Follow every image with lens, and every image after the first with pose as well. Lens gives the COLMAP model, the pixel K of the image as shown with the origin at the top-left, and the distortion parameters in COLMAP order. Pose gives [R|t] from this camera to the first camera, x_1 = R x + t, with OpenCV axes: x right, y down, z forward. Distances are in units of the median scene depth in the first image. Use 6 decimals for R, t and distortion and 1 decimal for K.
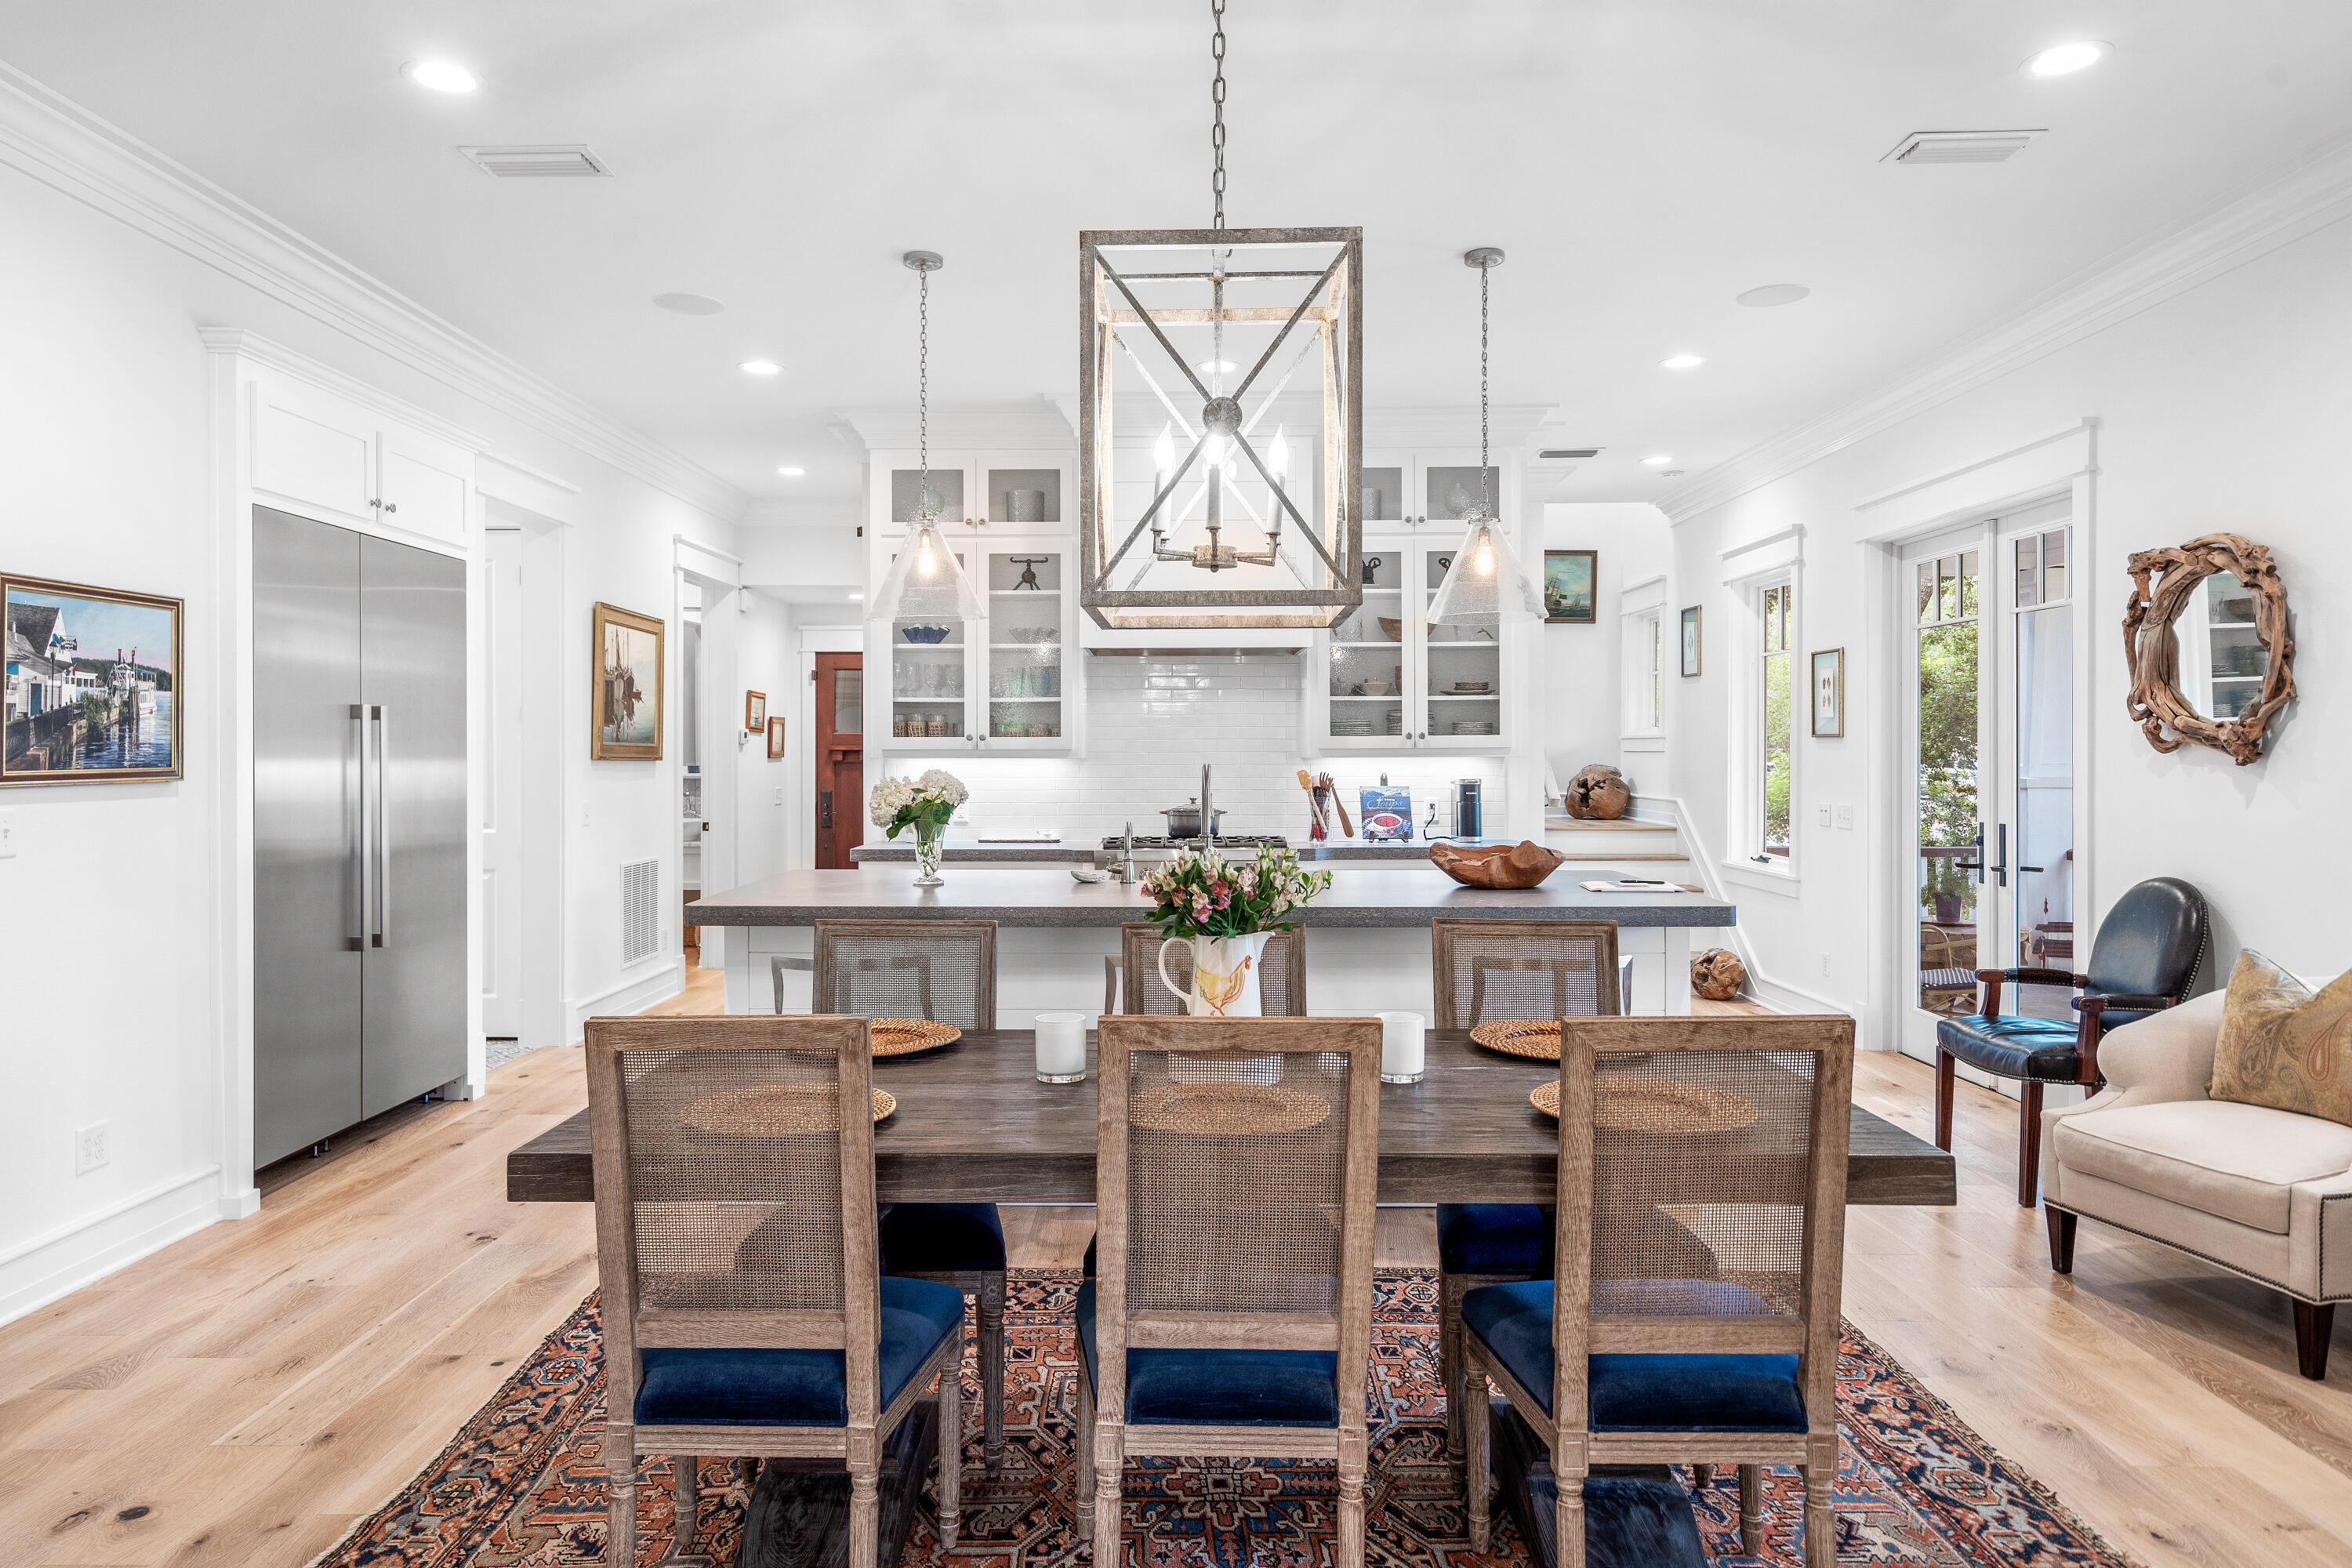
lens RADIAL K [[1501.2, 0, 1160.3], [0, 1501.2, 755.2], [0, 0, 1]] dist [0.019415, -0.004231]
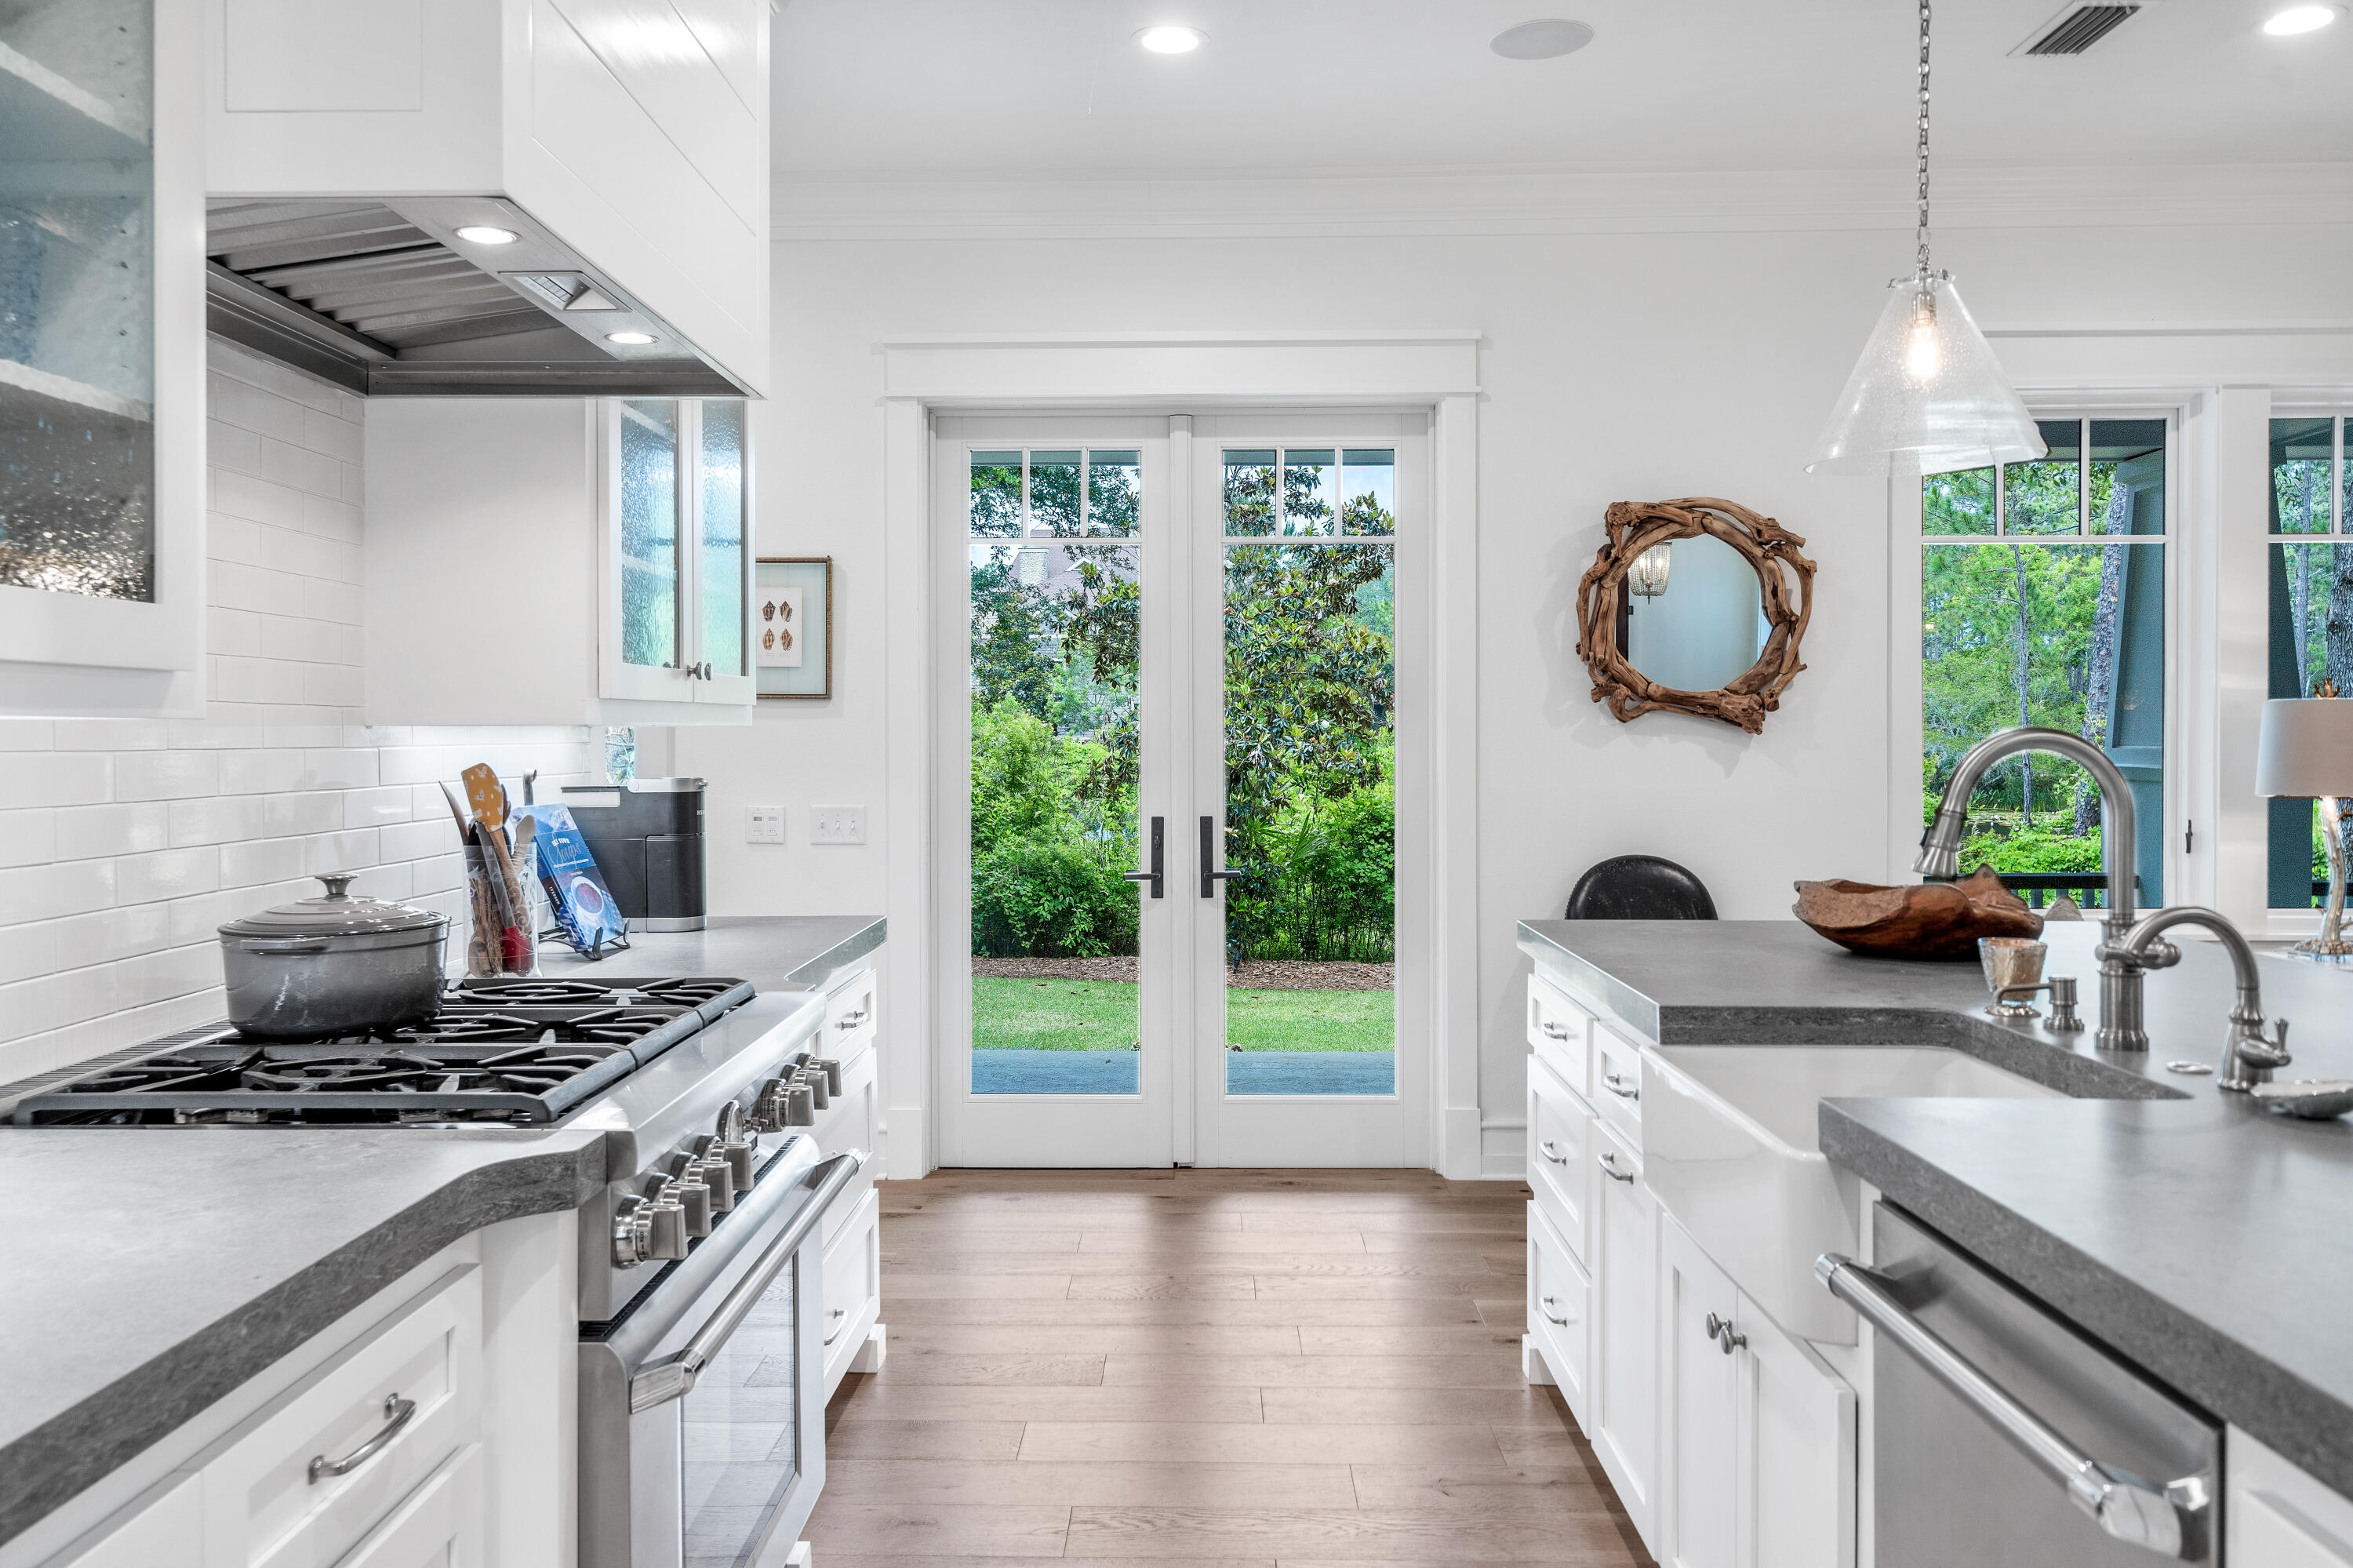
lens RADIAL K [[1750.3, 0, 1134.3], [0, 1750.3, 750.0], [0, 0, 1]] dist [0.000829, 0.000469]
pose [[0.010157, -0.007003, 0.999924, -0.435951], [0.002809, 0.999972, 0.006975, 0.007753], [-0.999944, 0.002738, 0.010176, 1.342498]]
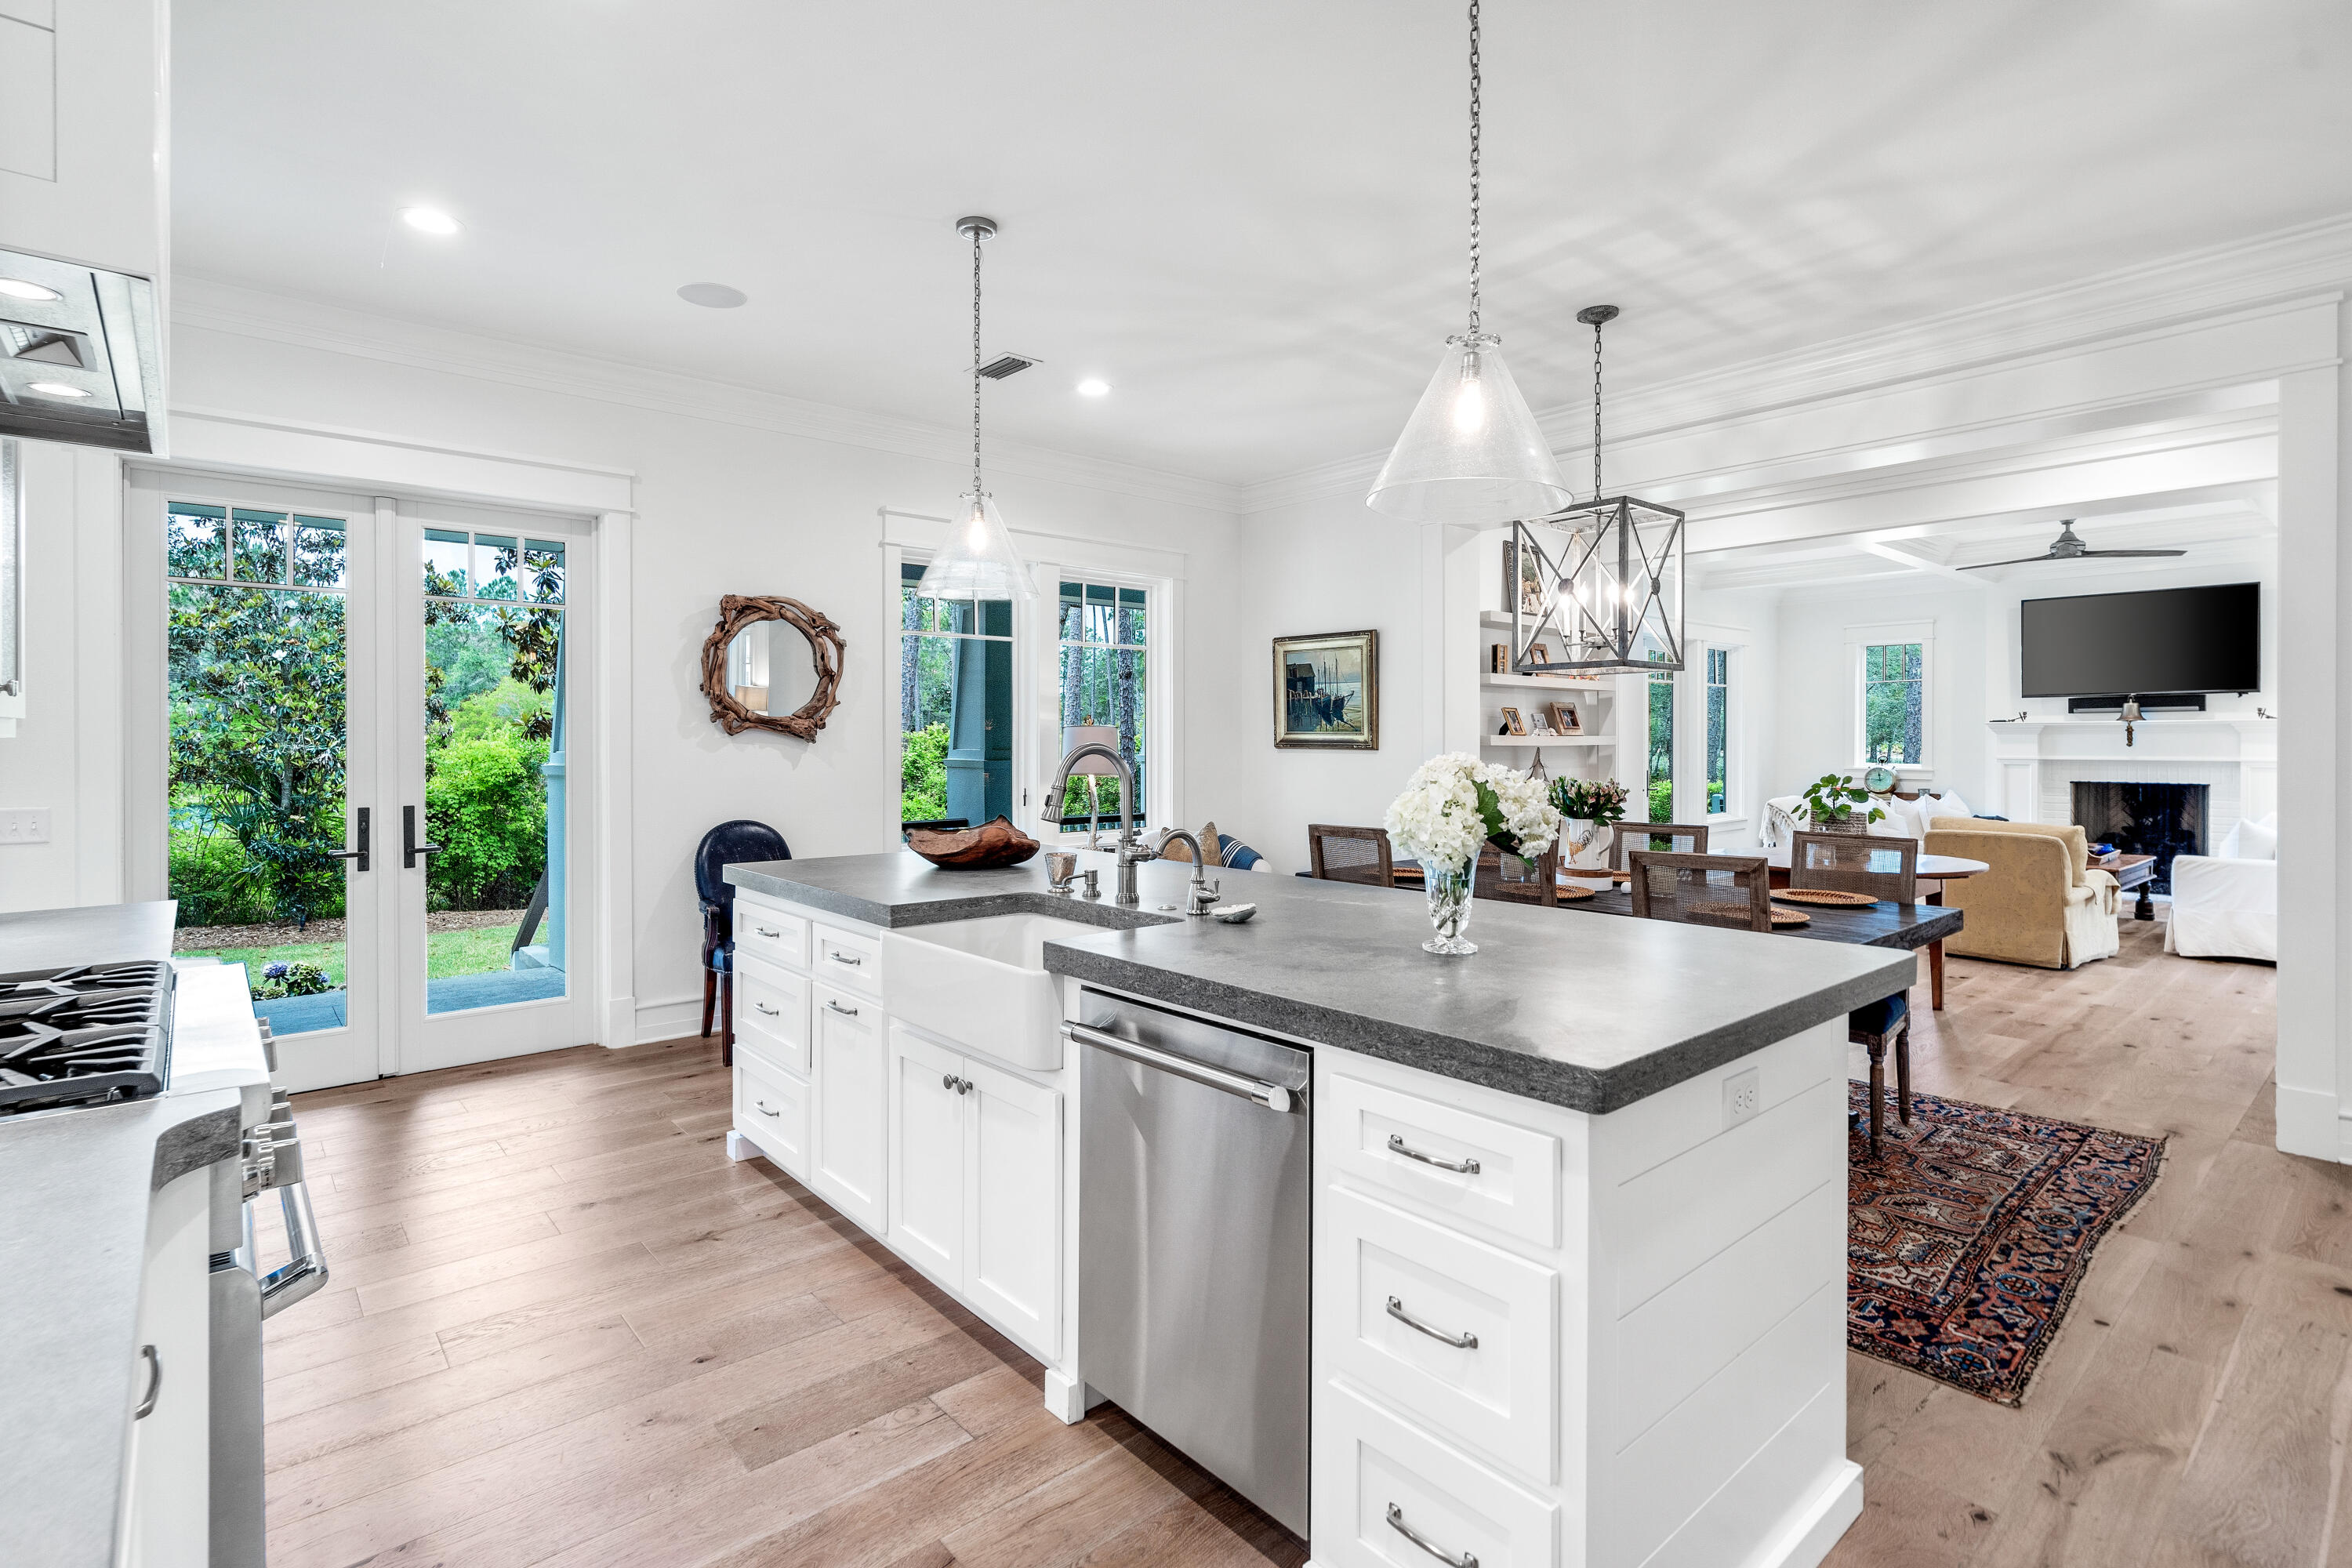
lens RADIAL K [[1103.3, 0, 1154.6], [0, 1103.3, 743.5], [0, 0, 1]] dist [-0.002810, 0.000116]
pose [[-0.655546, 0.000004, 0.755155, -0.425900], [0.002089, 0.999996, 0.001808, 0.005514], [-0.755152, 0.002762, -0.655544, 1.445371]]
